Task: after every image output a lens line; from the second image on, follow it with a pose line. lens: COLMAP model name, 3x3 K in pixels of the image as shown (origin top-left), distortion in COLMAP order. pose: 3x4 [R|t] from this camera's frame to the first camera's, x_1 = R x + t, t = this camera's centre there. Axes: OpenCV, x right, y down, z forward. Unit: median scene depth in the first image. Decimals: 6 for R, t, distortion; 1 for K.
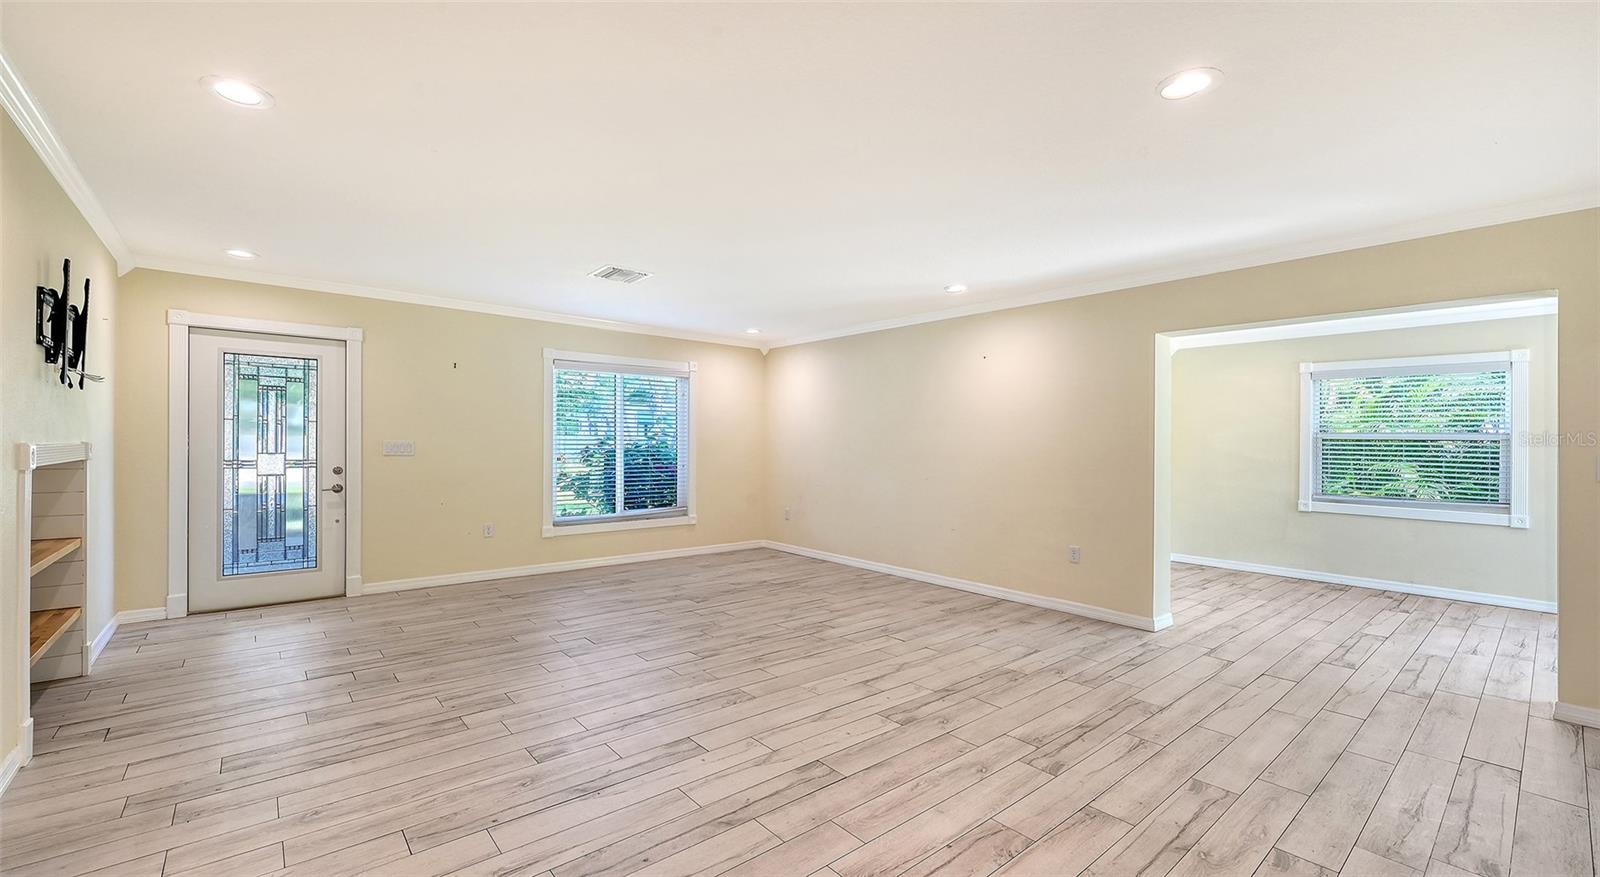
lens RADIAL K [[647.3, 0, 808.7], [0, 647.3, 440.5], [0, 0, 1]] dist [-0.000236, -0.000180]
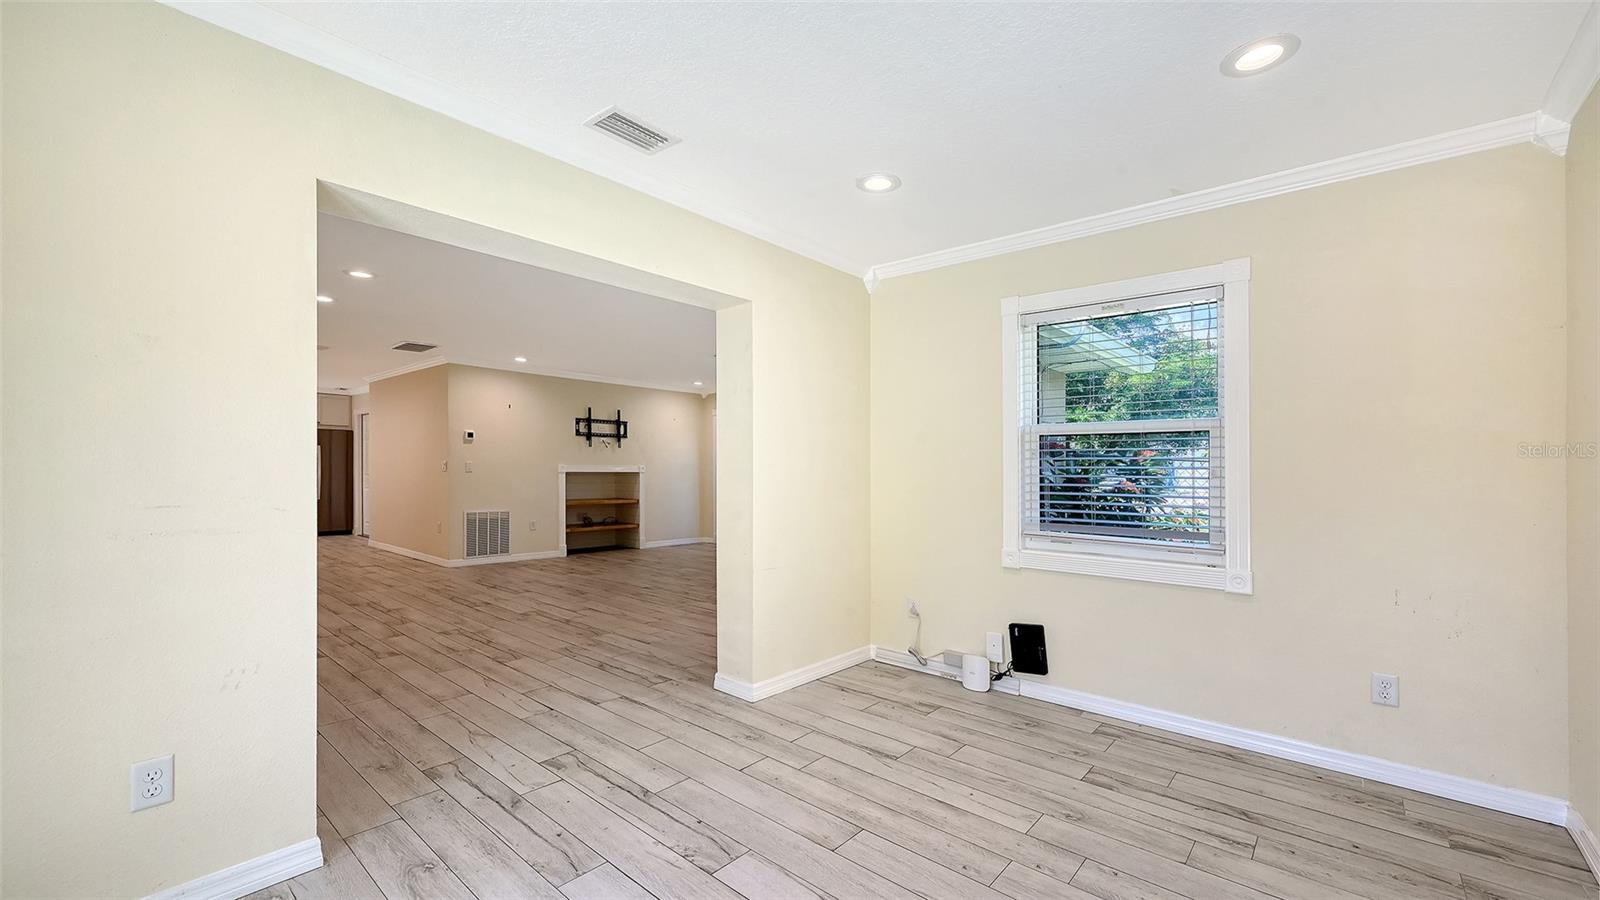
lens RADIAL K [[635.5, 0, 803.9], [0, 635.5, 473.9], [0, 0, 1]] dist [0.000092, -0.000026]
pose [[0.149663, -0.004790, -0.988725, 1.603161], [-0.001677, 0.999986, -0.005099, 0.046507], [0.988736, 0.002421, 0.149653, 1.205427]]
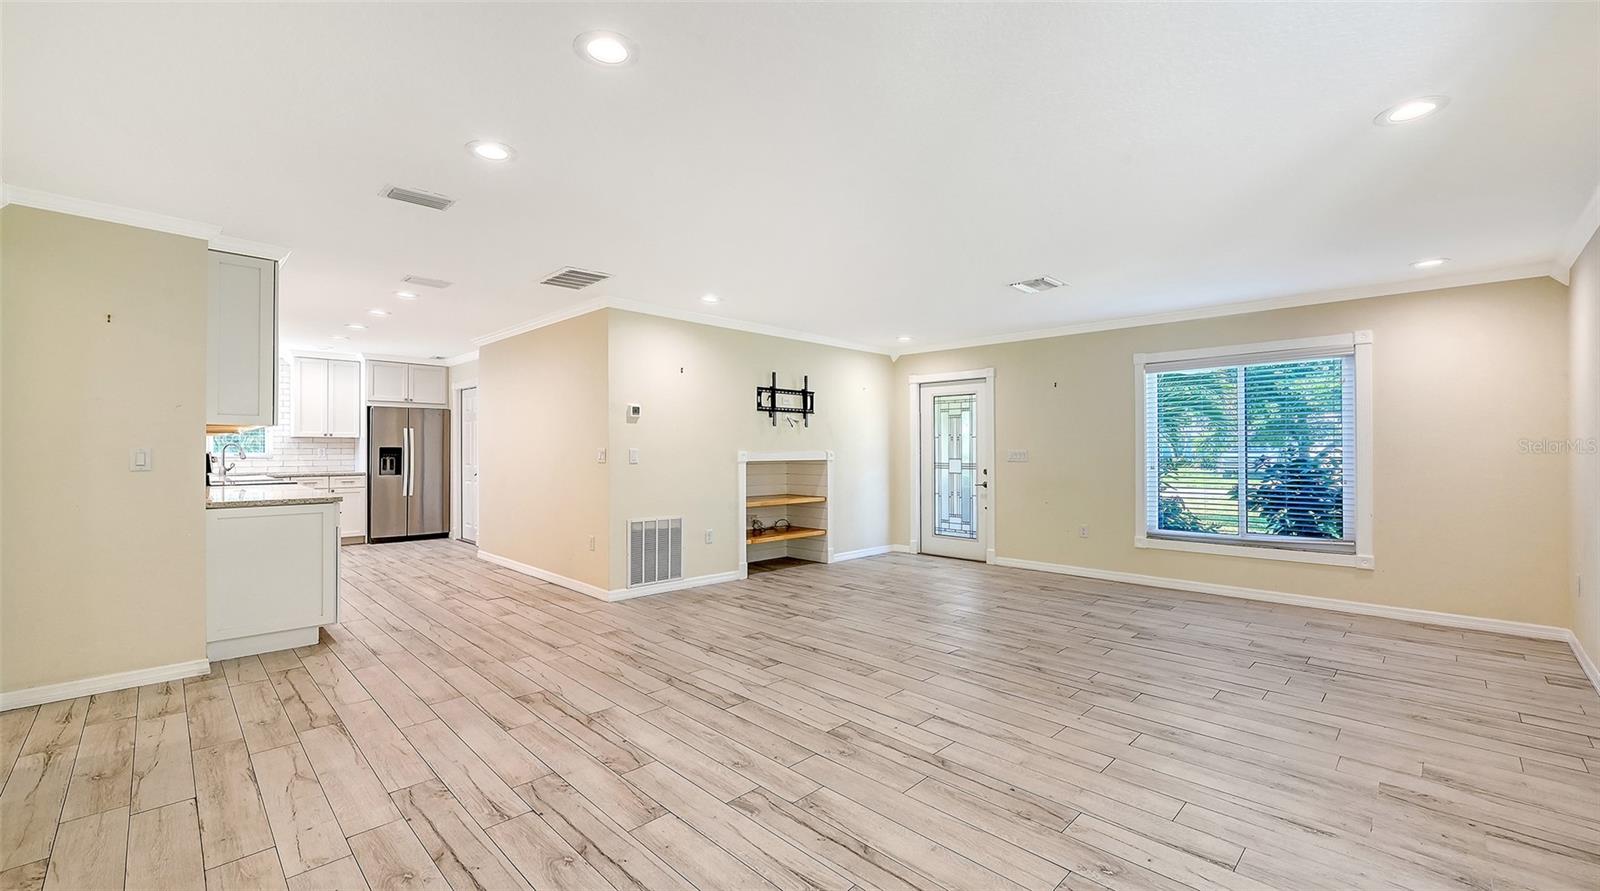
lens RADIAL K [[647.6, 0, 800.0], [0, 647.6, 445.5], [0, 0, 1]] dist [-0.001000, -0.000047]
pose [[0.073971, -0.018489, -0.997089, 0.896478], [0.004550, 0.999824, -0.018202, 0.019264], [0.997250, -0.003190, 0.074042, 0.707223]]
